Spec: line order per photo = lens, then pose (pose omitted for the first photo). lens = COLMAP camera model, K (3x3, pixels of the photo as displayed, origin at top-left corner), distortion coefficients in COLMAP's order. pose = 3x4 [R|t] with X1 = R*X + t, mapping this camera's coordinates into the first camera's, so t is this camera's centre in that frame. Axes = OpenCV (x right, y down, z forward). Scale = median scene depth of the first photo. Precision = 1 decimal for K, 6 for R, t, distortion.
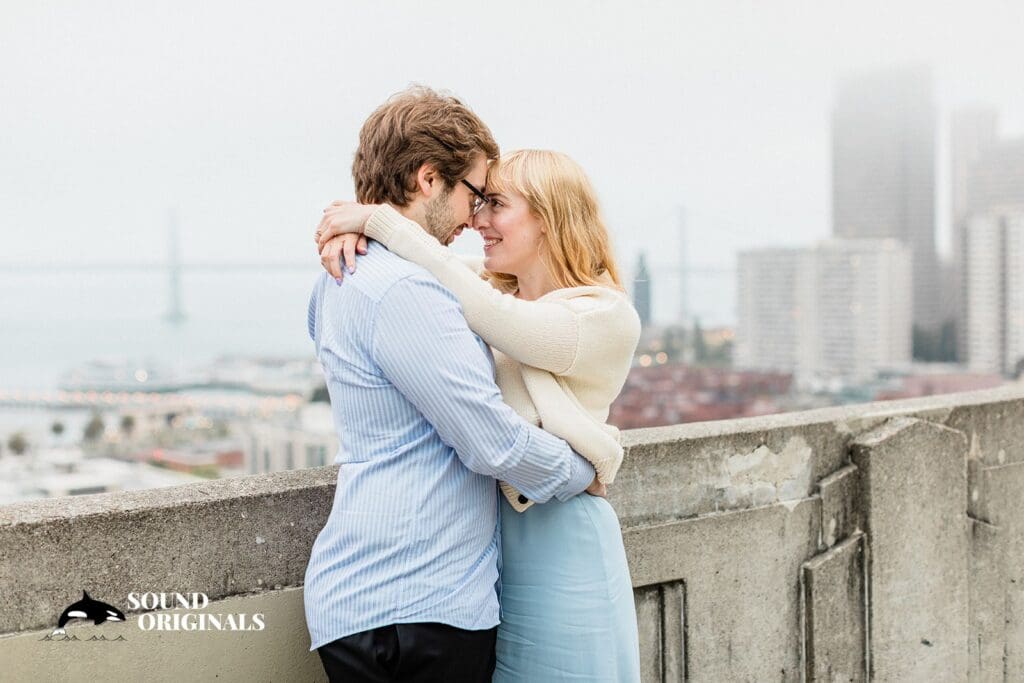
lens RADIAL K [[1447.4, 0, 511.3], [0, 1447.4, 342.6], [0, 0, 1]] dist [0.015138, 0.000000]
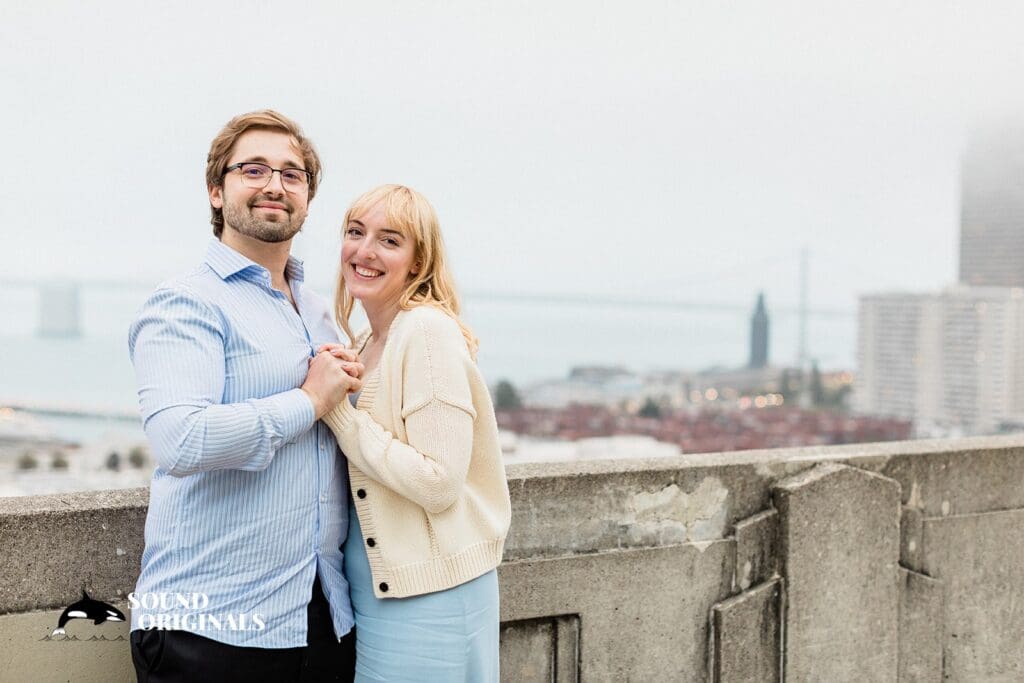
lens RADIAL K [[1447.4, 0, 512.4], [0, 1447.4, 340.6], [0, 0, 1]] dist [0.015138, 0.000000]
pose [[0.996152, 0.037796, -0.079073, 0.134575], [-0.039708, 0.998952, -0.022754, -0.000955], [0.078130, 0.025806, 0.996609, -0.007864]]
